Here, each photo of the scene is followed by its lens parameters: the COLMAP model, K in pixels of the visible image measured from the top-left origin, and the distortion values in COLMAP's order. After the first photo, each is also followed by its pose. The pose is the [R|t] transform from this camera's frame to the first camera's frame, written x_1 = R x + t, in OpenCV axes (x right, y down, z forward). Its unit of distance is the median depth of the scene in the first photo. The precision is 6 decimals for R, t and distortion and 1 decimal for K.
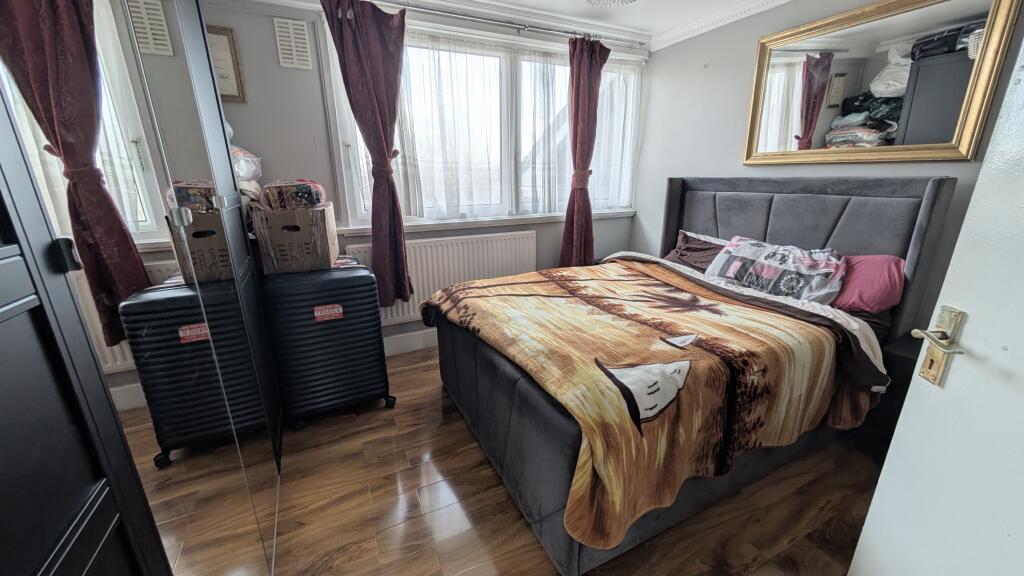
lens RADIAL K [[384.4, 0, 514.1], [0, 384.4, 283.8], [0, 0, 1]] dist [0.001485, 0.000008]
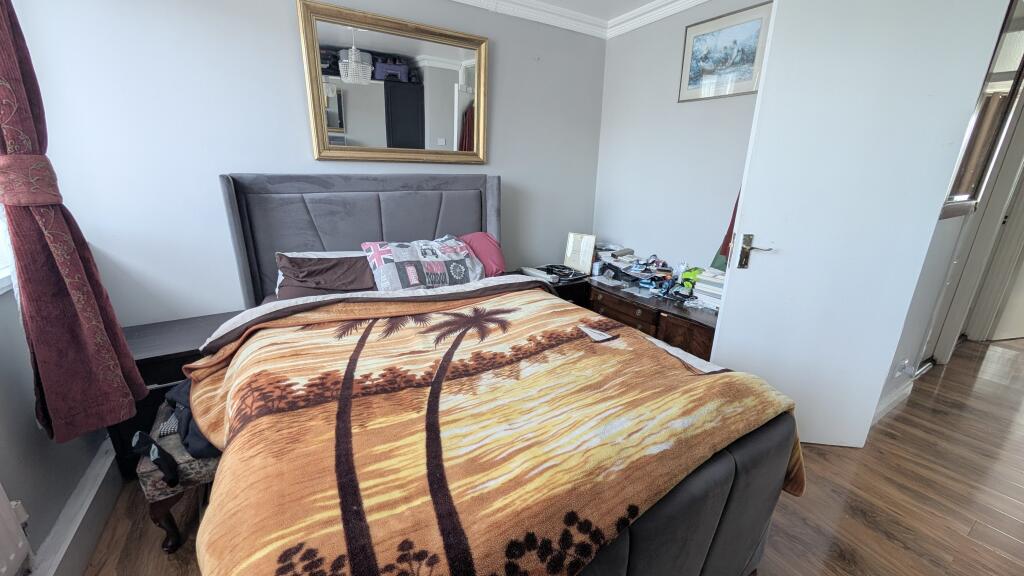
lens RADIAL K [[384.4, 0, 507.9], [0, 384.4, 284.5], [0, 0, 1]] dist [0.001485, 0.000008]
pose [[-0.072488, -0.278133, 0.957803, -0.375972], [0.263425, 0.920889, 0.287350, -0.252189], [-0.961952, 0.273139, 0.006514, 0.891156]]
